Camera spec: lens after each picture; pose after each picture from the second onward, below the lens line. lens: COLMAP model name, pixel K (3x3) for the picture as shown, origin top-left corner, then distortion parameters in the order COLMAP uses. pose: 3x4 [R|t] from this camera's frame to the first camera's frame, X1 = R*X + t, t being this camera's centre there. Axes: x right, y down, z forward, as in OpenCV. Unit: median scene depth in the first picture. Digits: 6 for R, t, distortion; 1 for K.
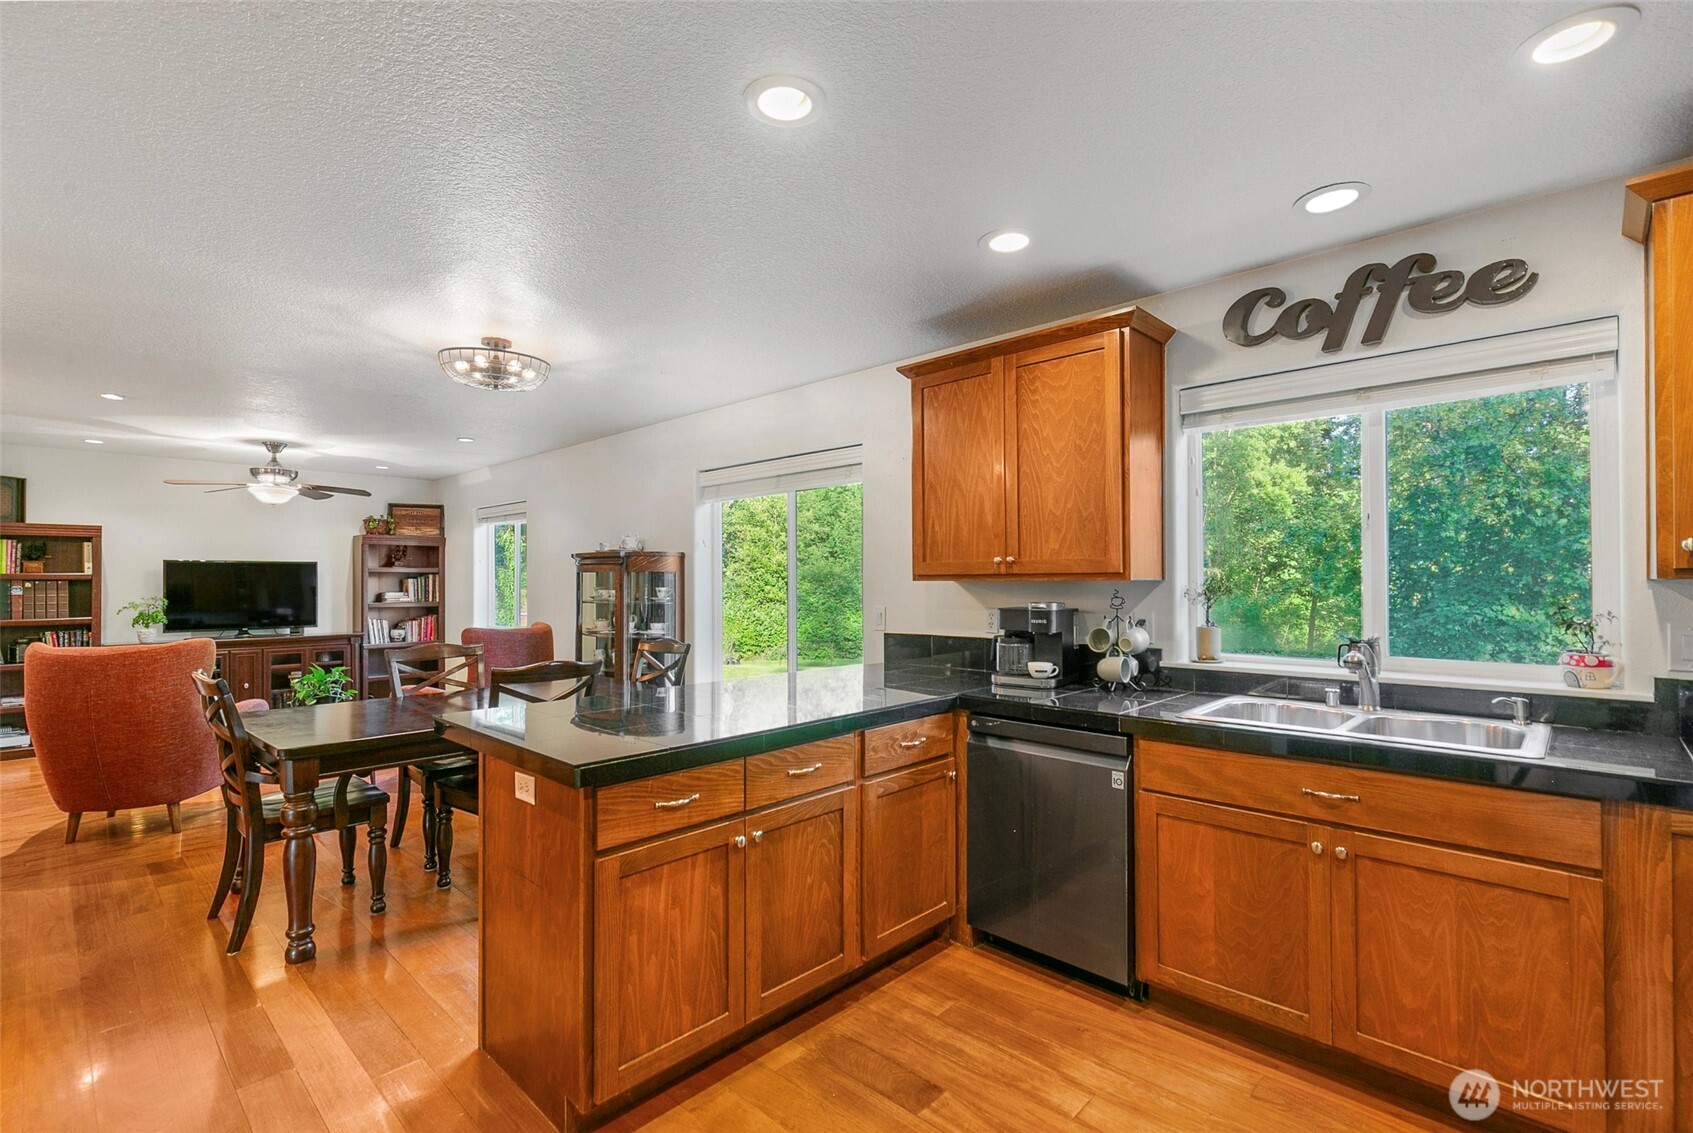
lens RADIAL K [[769.5, 0, 860.9], [0, 769.5, 570.1], [0, 0, 1]] dist [0.003699, 0.001064]
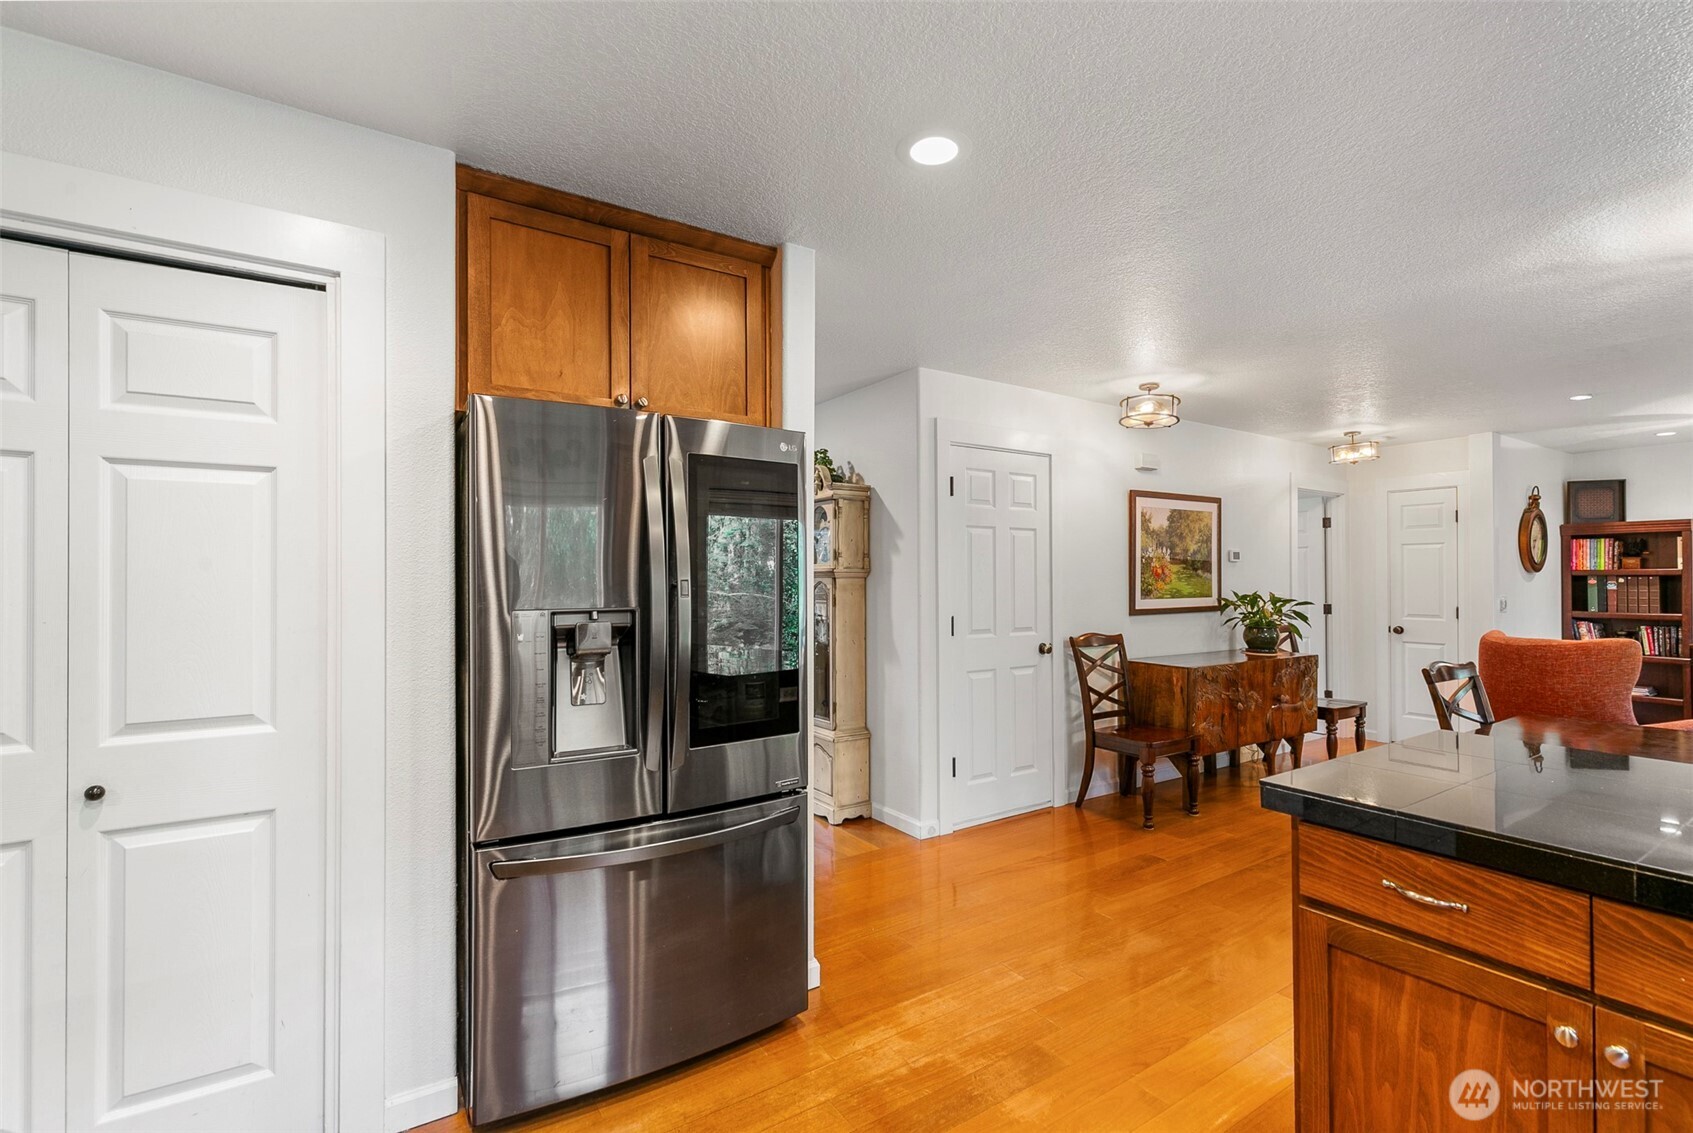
lens RADIAL K [[775.0, 0, 854.1], [0, 775.0, 570.6], [0, 0, 1]] dist [-0.001497, -0.000055]
pose [[-0.244103, -0.005050, -0.969736, 0.200126], [0.011979, 0.999894, -0.008222, 0.002042], [0.969675, -0.013623, -0.244017, 0.238234]]
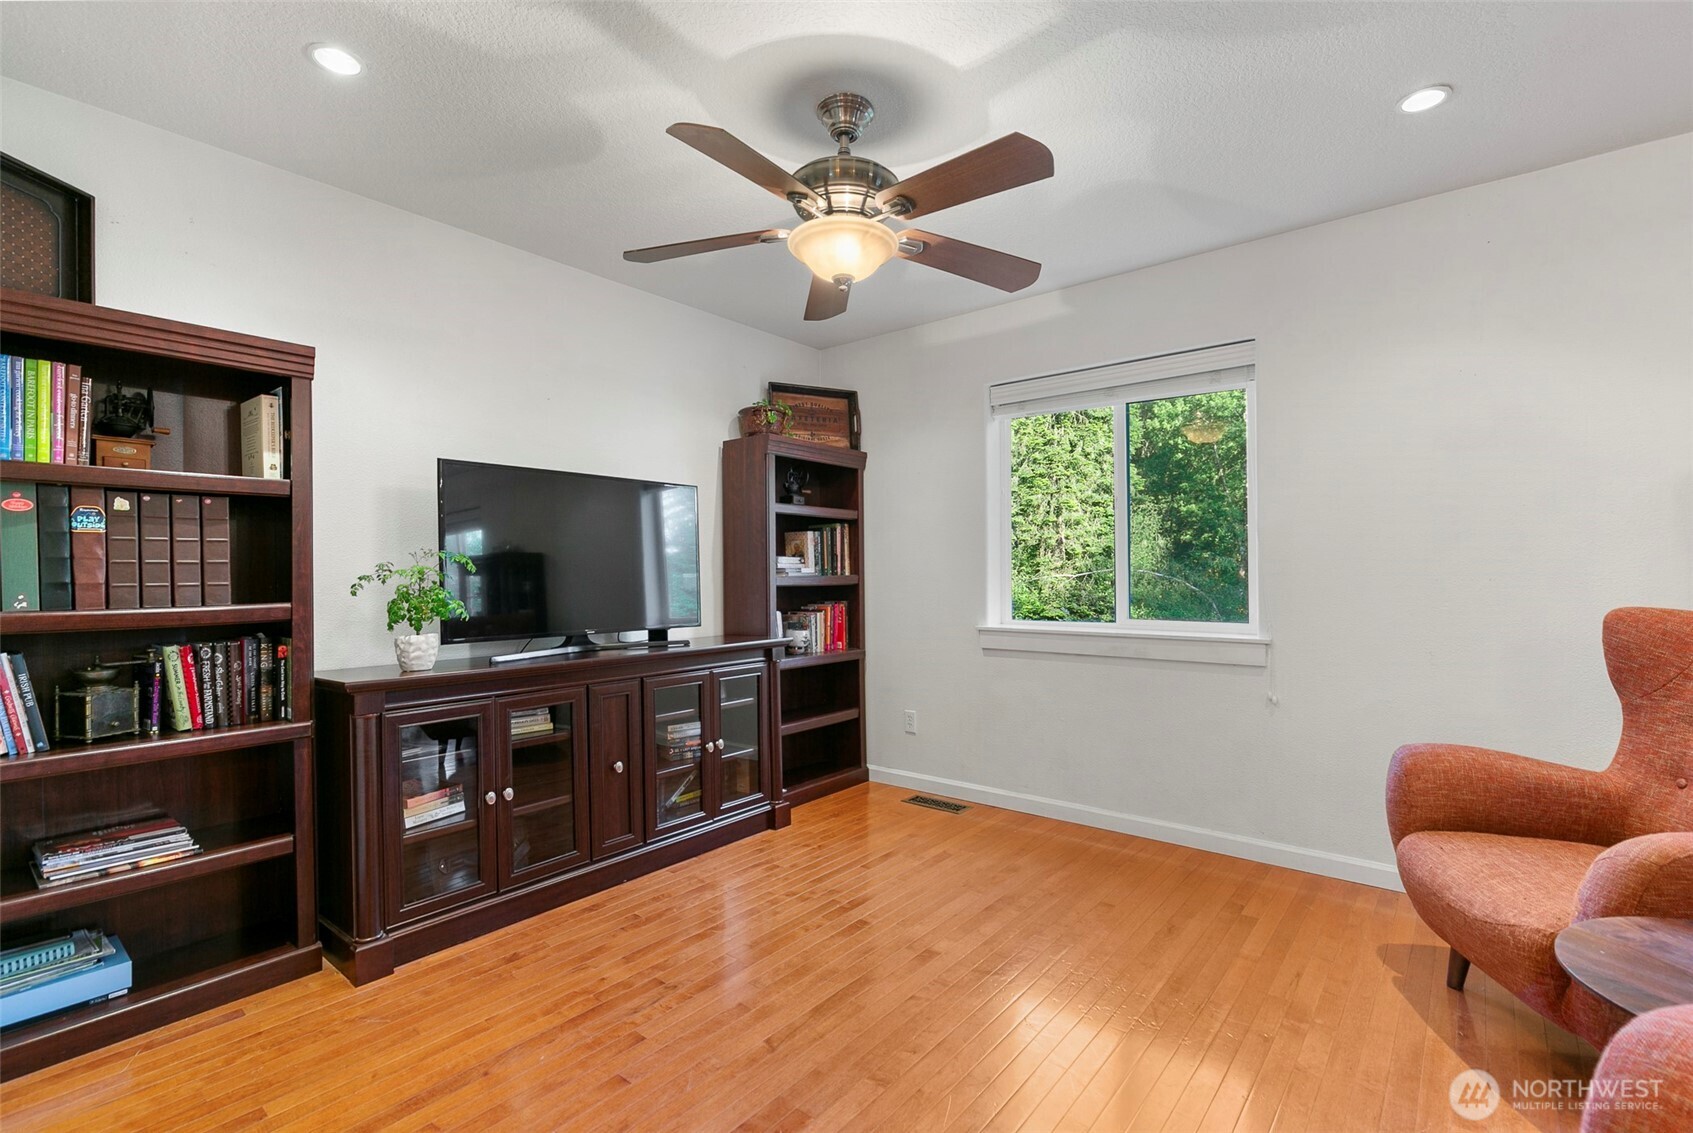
lens RADIAL K [[757.2, 0, 851.9], [0, 757.2, 574.9], [0, 0, 1]] dist [0.001801, 0.000184]
pose [[0.997065, -0.003568, 0.076475, -0.779952], [0.002539, 0.999905, 0.013557, 0.044580], [-0.076516, -0.013323, 0.996979, 0.646058]]
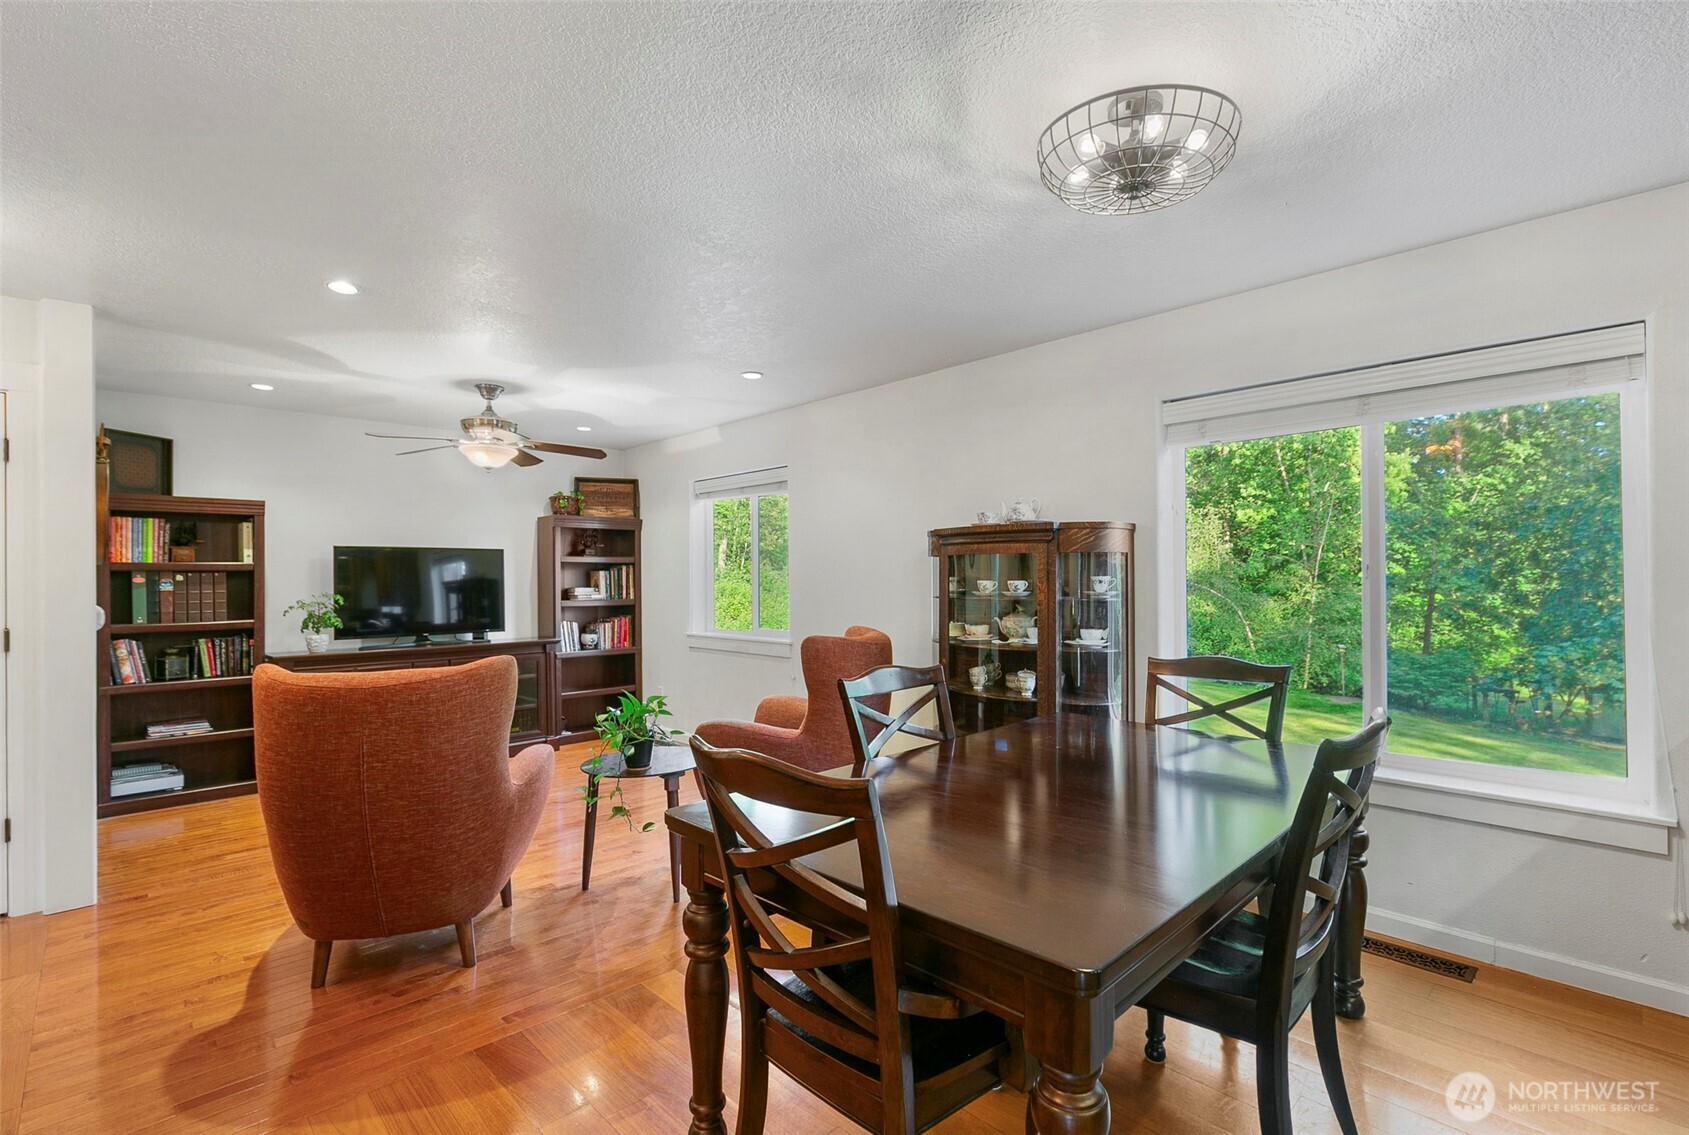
lens RADIAL K [[773.2, 0, 852.1], [0, 773.2, 571.6], [0, 0, 1]] dist [-0.001497, -0.000055]
pose [[0.998990, -0.004622, -0.044685, -0.375808], [0.004843, 0.999977, 0.004824, 0.012433], [0.044662, -0.005035, 0.998989, 0.267184]]
